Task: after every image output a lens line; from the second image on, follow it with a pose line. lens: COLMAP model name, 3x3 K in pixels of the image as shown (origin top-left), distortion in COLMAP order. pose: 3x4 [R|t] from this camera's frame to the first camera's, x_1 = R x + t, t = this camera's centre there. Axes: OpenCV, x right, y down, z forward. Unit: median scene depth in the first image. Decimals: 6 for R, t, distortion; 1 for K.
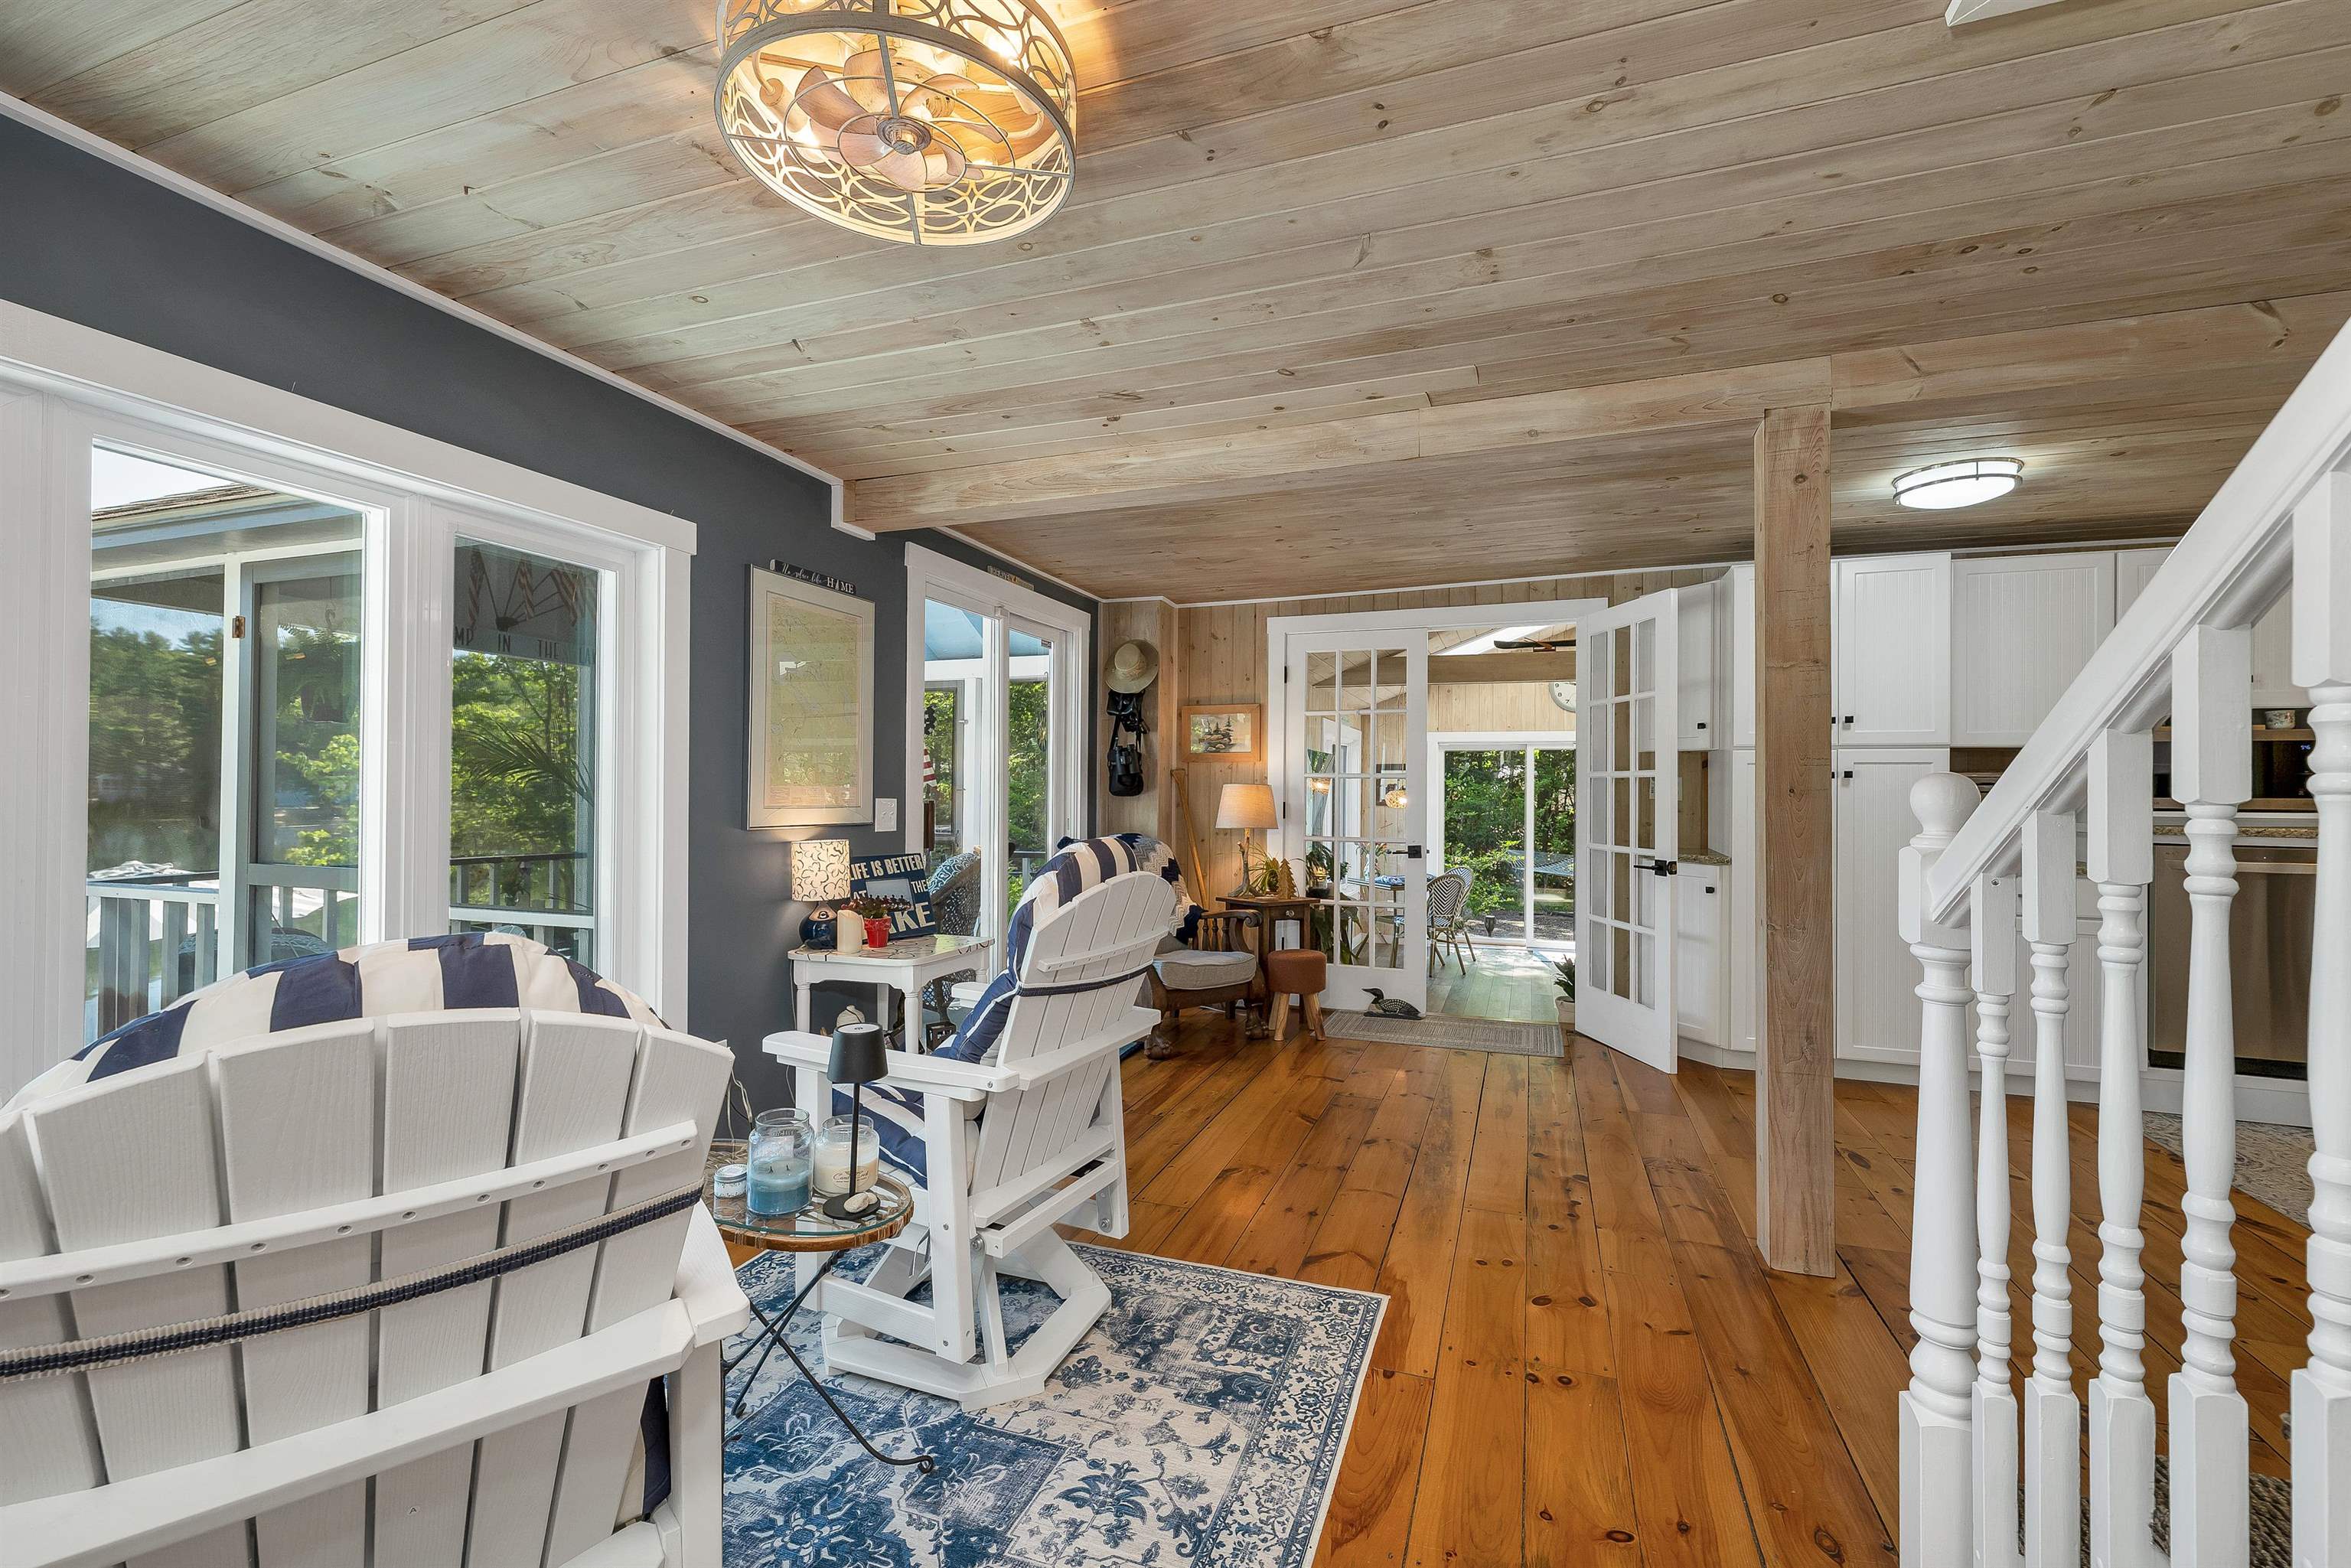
lens RADIAL K [[994.6, 0, 1172.1], [0, 994.6, 790.6], [0, 0, 1]] dist [-0.001883, -0.000232]
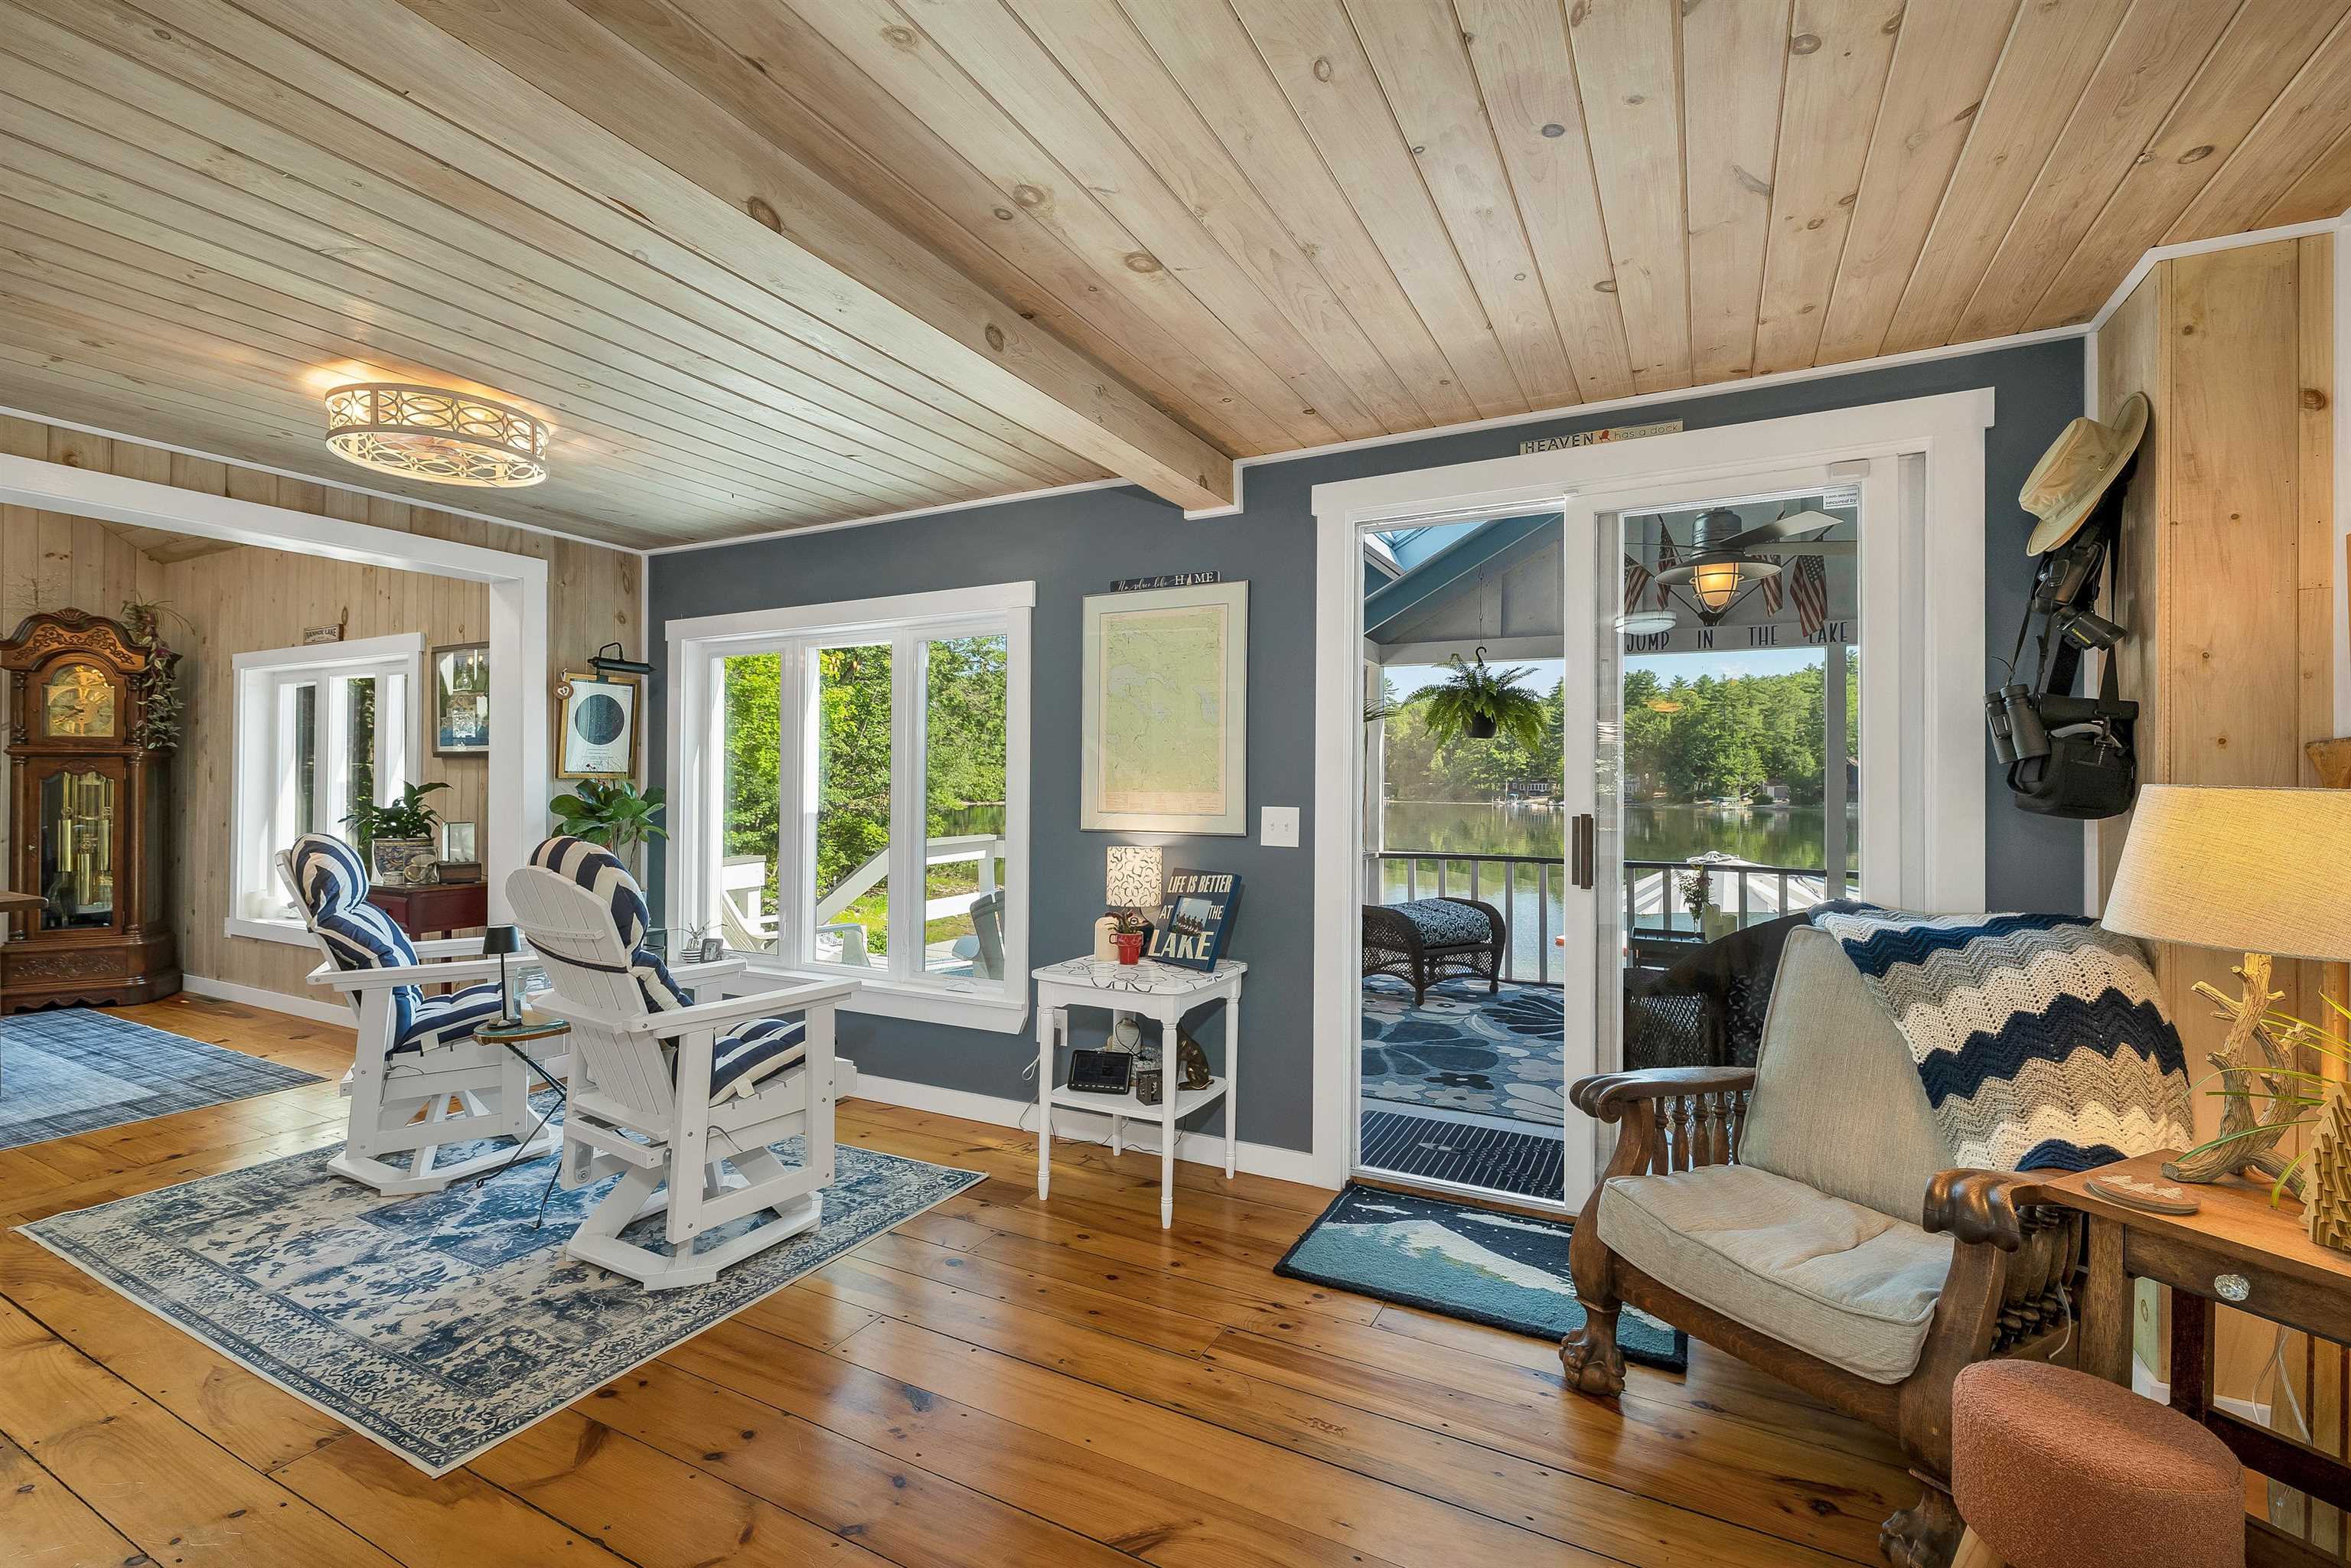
lens RADIAL K [[1001.1, 0, 1176.8], [0, 1001.1, 779.3], [0, 0, 1]] dist [0.001824, -0.000168]
pose [[-0.134093, -0.011894, -0.990897, 0.655045], [-0.002834, 0.999928, -0.011619, -0.006256], [0.990965, 0.001250, -0.134118, 1.207416]]
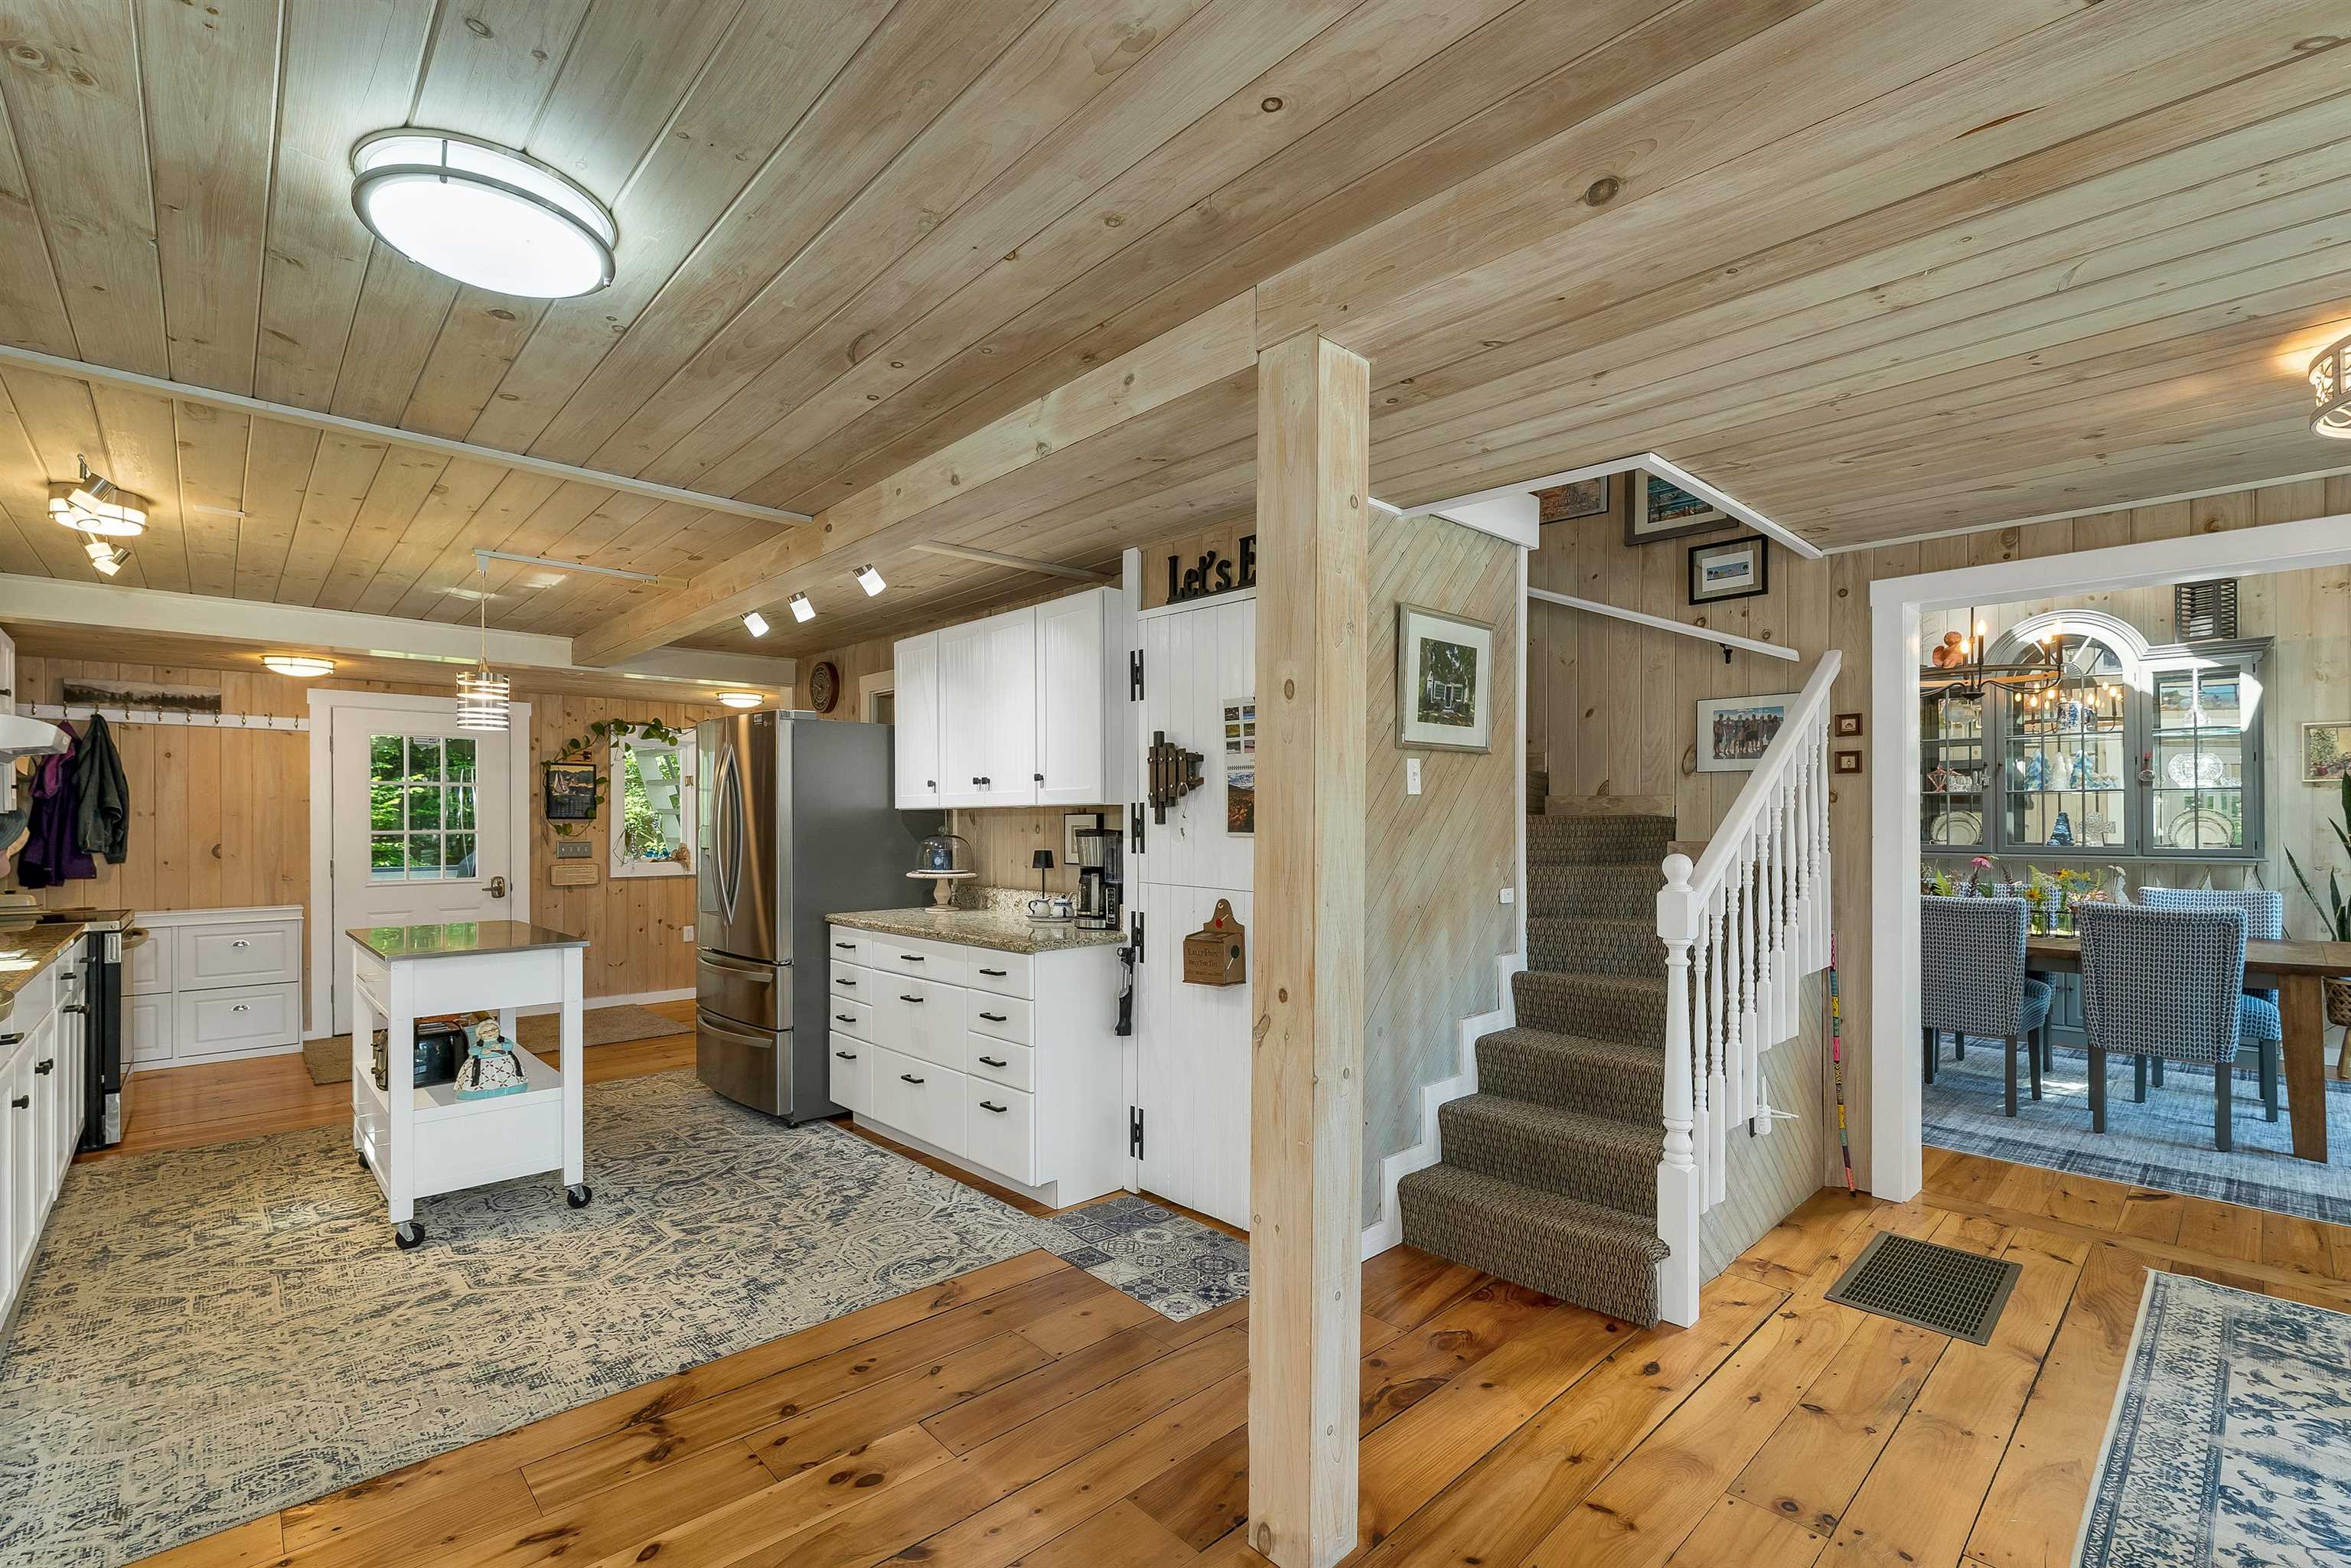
lens RADIAL K [[1026.4, 0, 1169.7], [0, 1026.4, 818.8], [0, 0, 1]] dist [0.002268, -0.000049]
pose [[-0.891853, -0.005337, 0.452294, 0.304760], [-0.005368, 0.999985, 0.001214, -0.036195], [-0.452294, -0.001345, -0.891868, 1.347931]]
